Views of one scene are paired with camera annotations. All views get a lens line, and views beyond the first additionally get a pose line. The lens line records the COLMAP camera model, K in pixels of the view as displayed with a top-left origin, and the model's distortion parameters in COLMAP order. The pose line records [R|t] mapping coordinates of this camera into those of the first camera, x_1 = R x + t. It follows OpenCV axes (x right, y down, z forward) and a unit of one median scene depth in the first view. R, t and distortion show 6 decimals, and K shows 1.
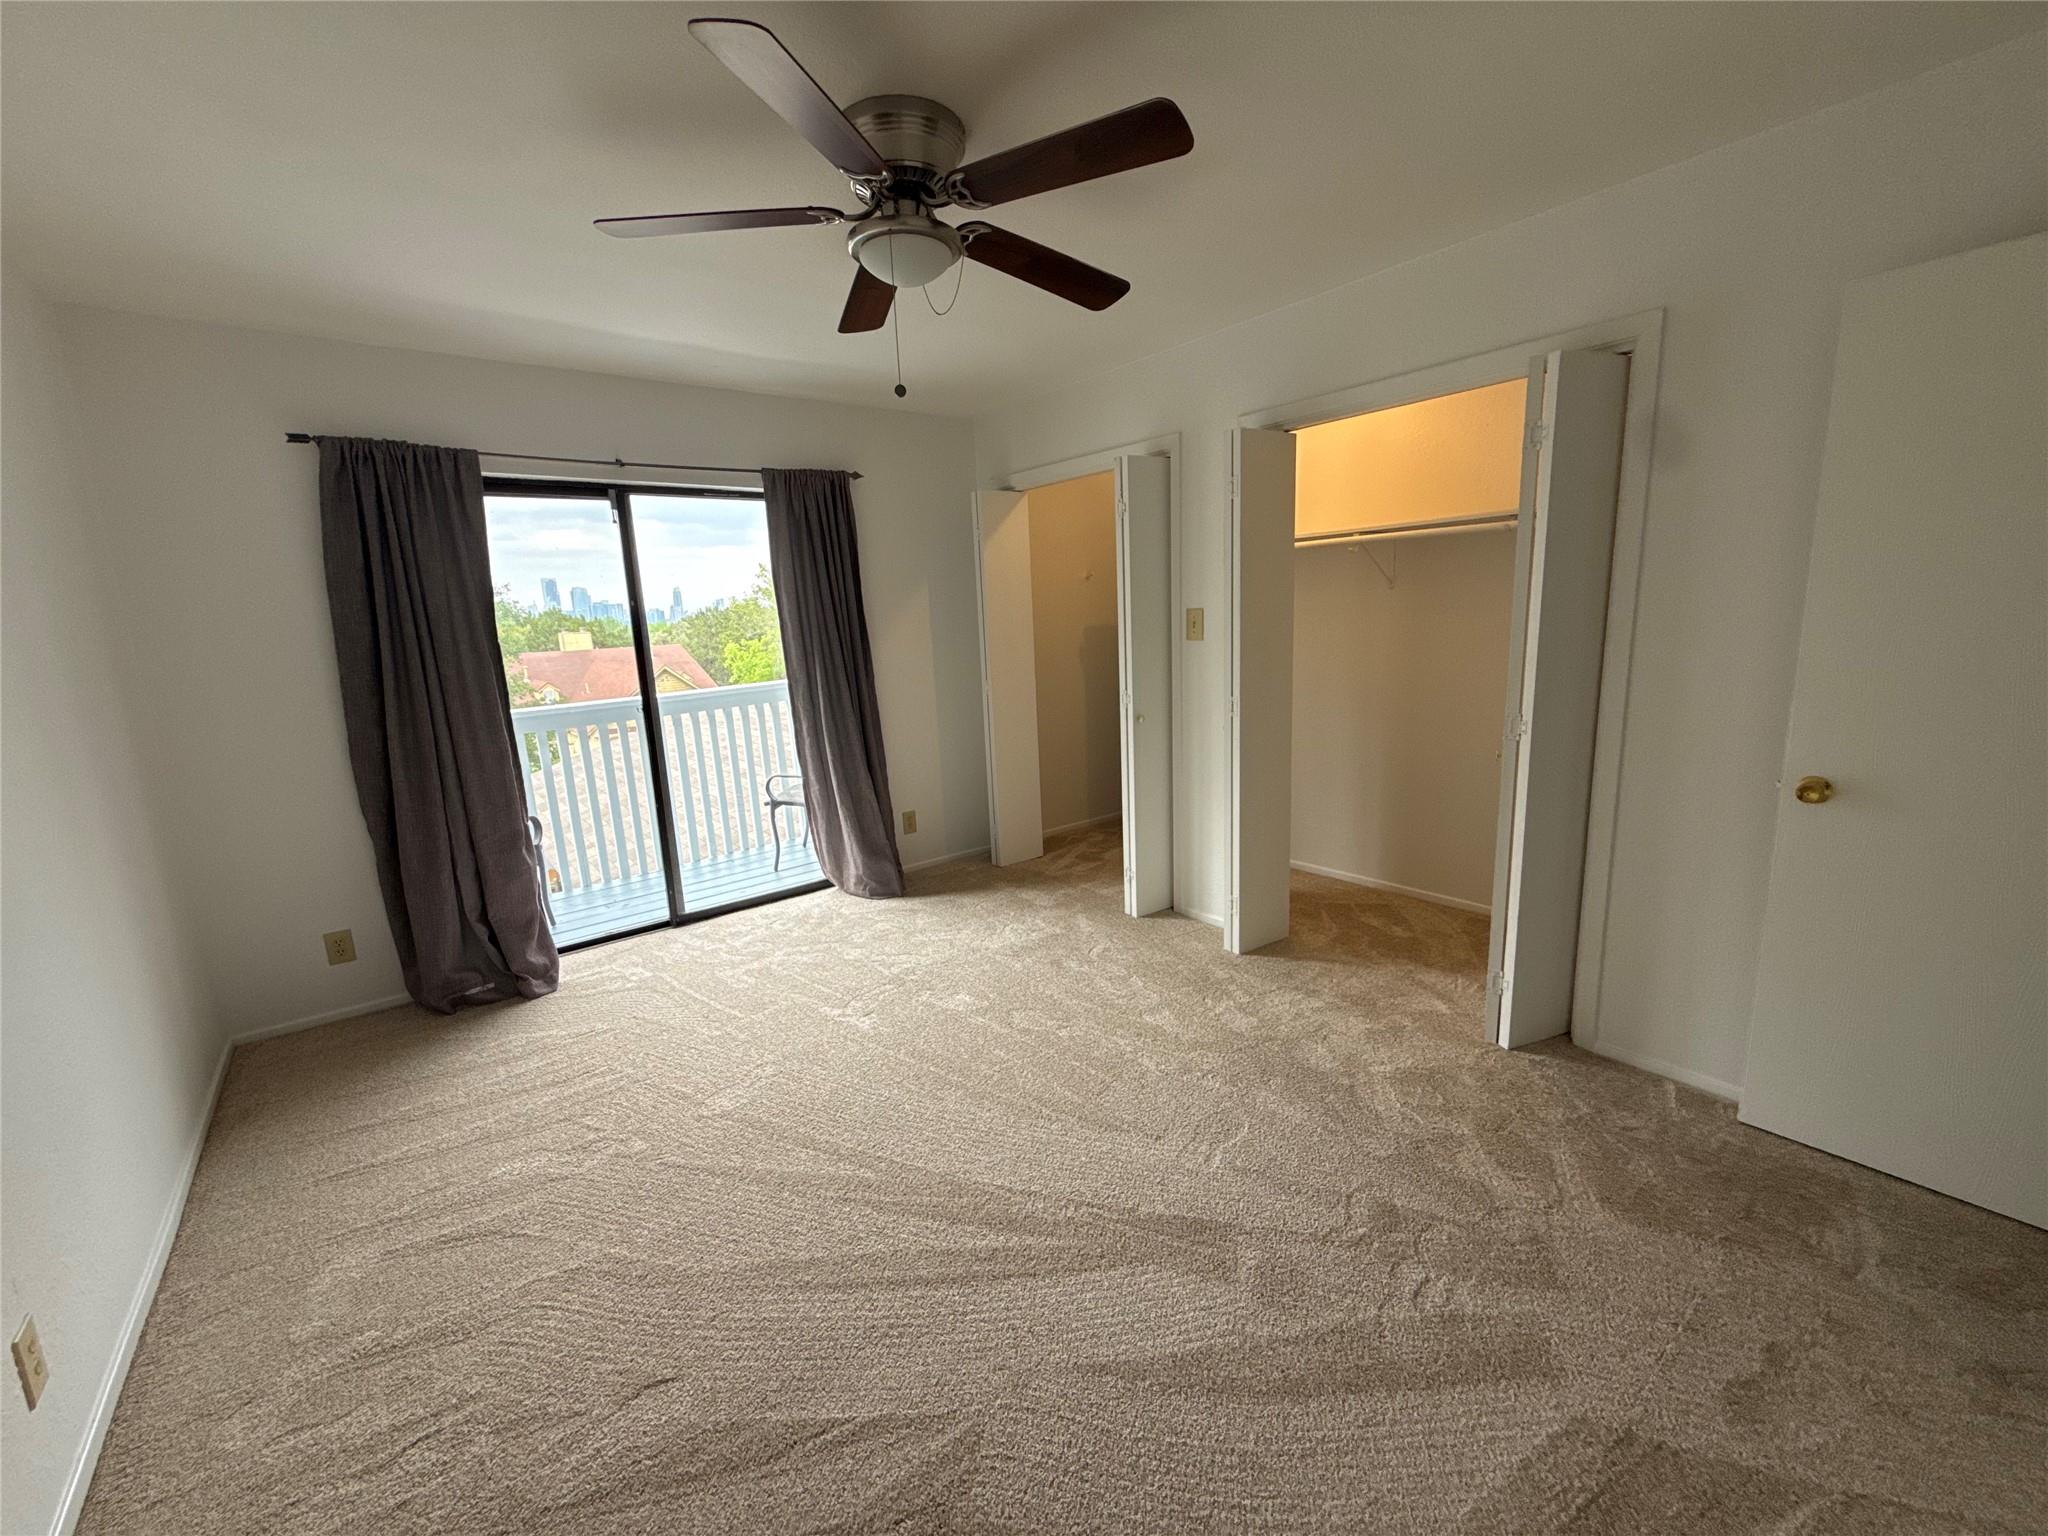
lens RADIAL K [[821.4, 0, 1027.9], [0, 821.4, 769.4], [0, 0, 1]] dist [0.022020, 0.000439]
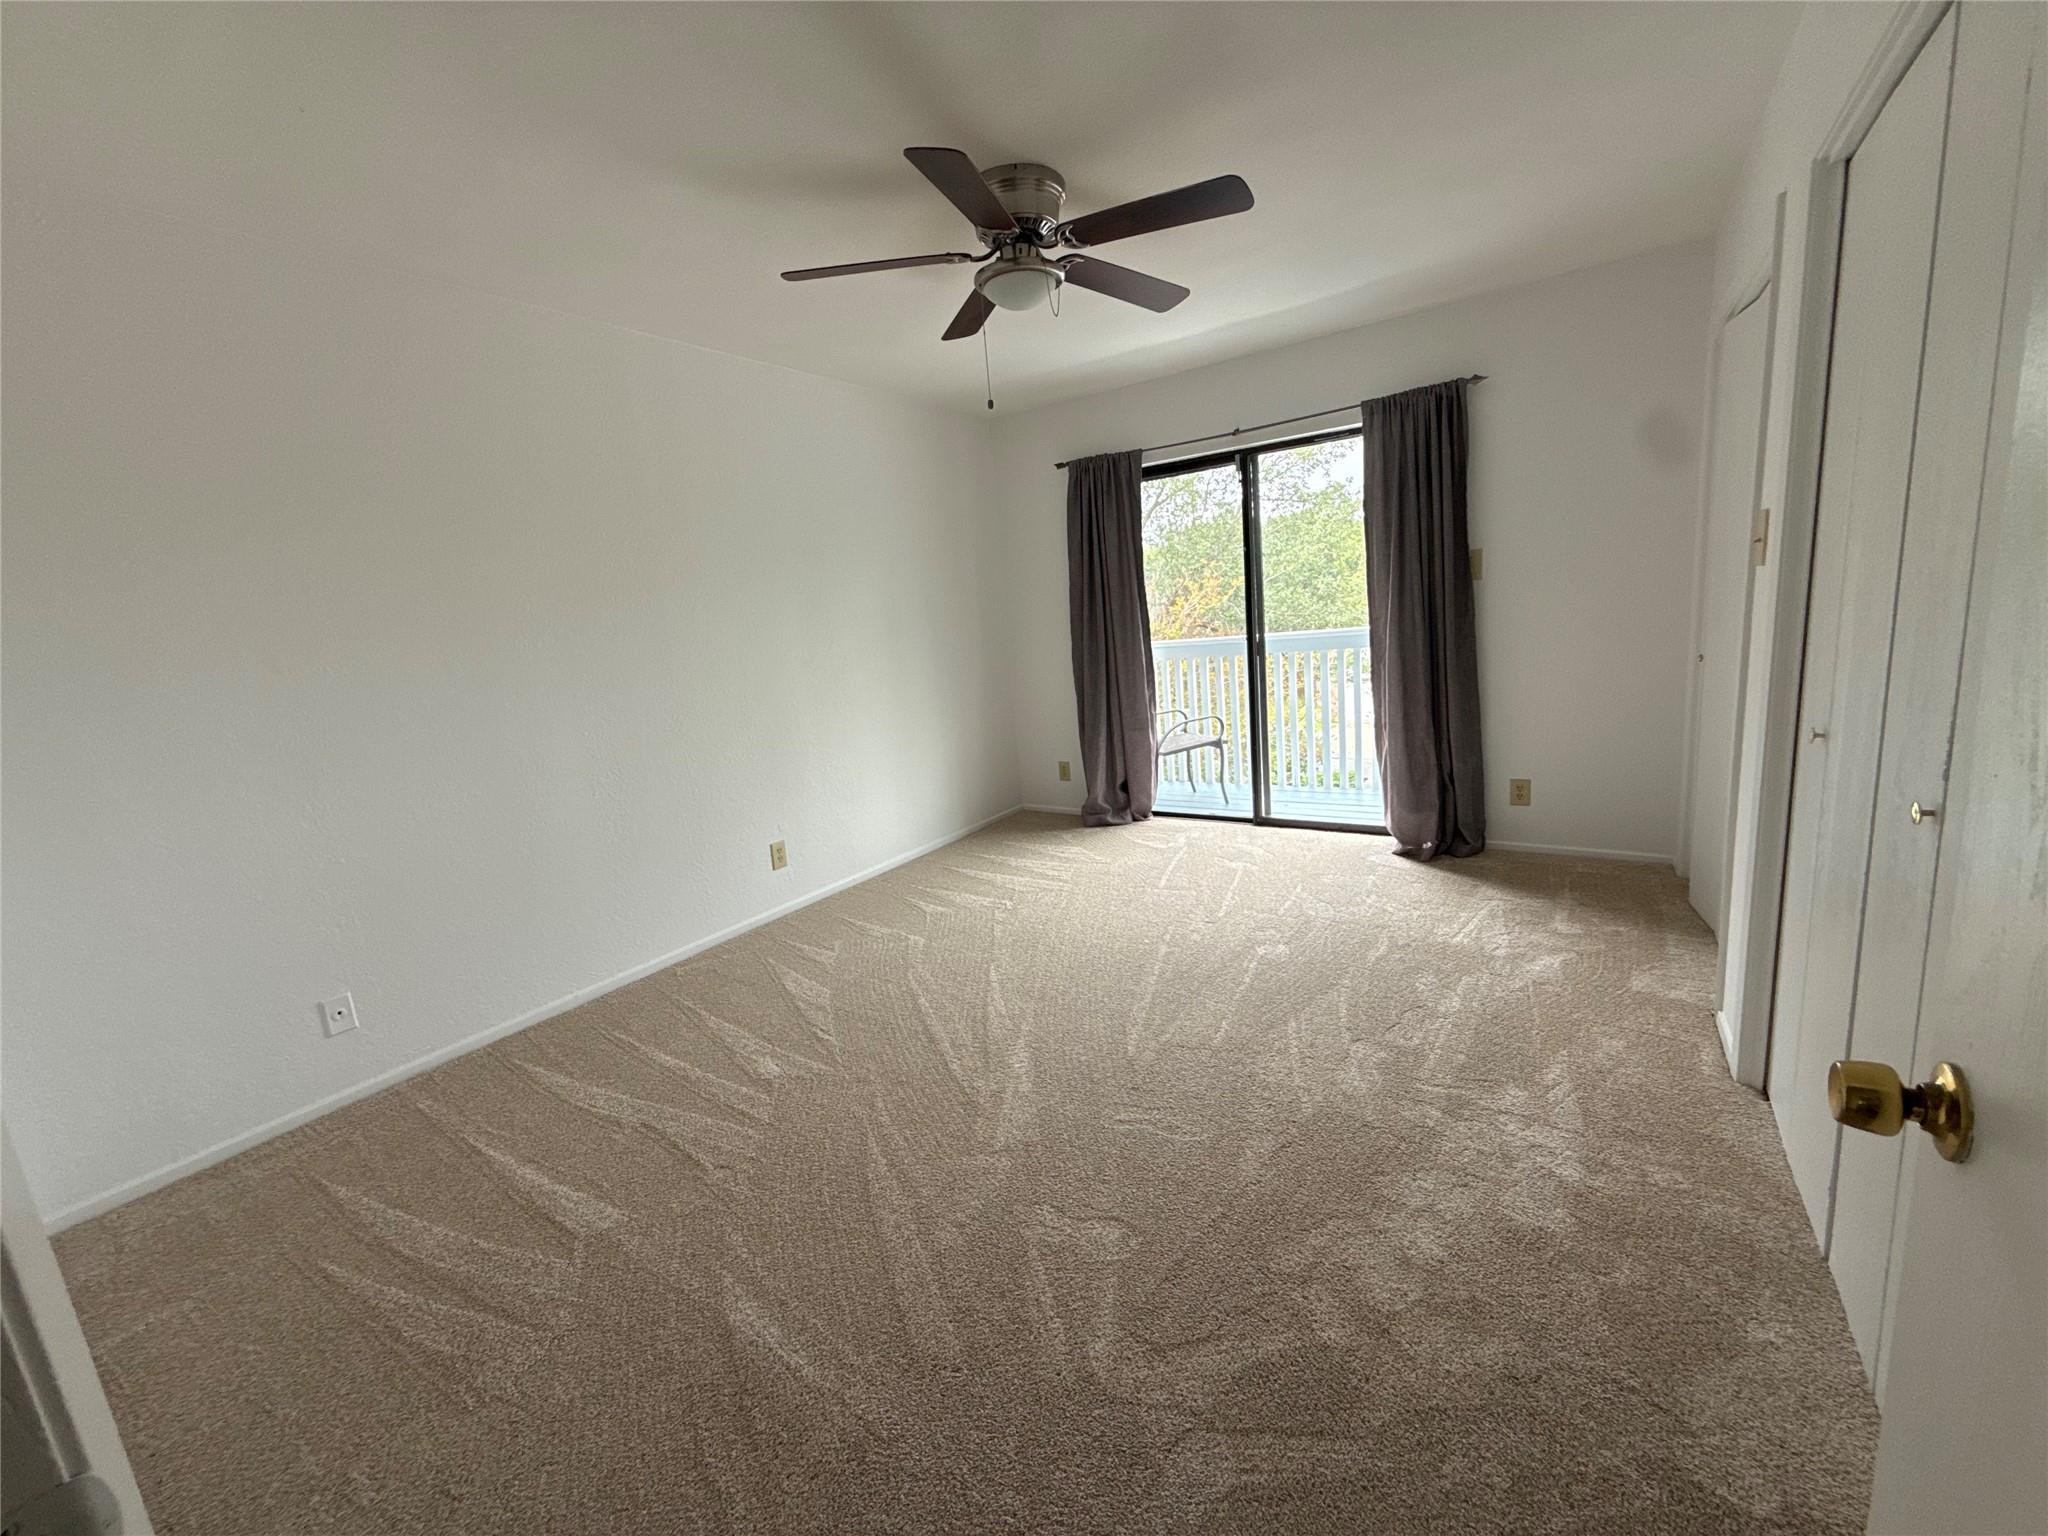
lens RADIAL K [[821.4, 0, 1021.2], [0, 821.4, 769.7], [0, 0, 1]] dist [0.022020, 0.000439]
pose [[0.317024, 0.201558, -0.926752, 0.565920], [-0.113333, 0.978206, 0.173980, -0.056663], [0.941622, 0.049876, 0.332958, 0.297537]]
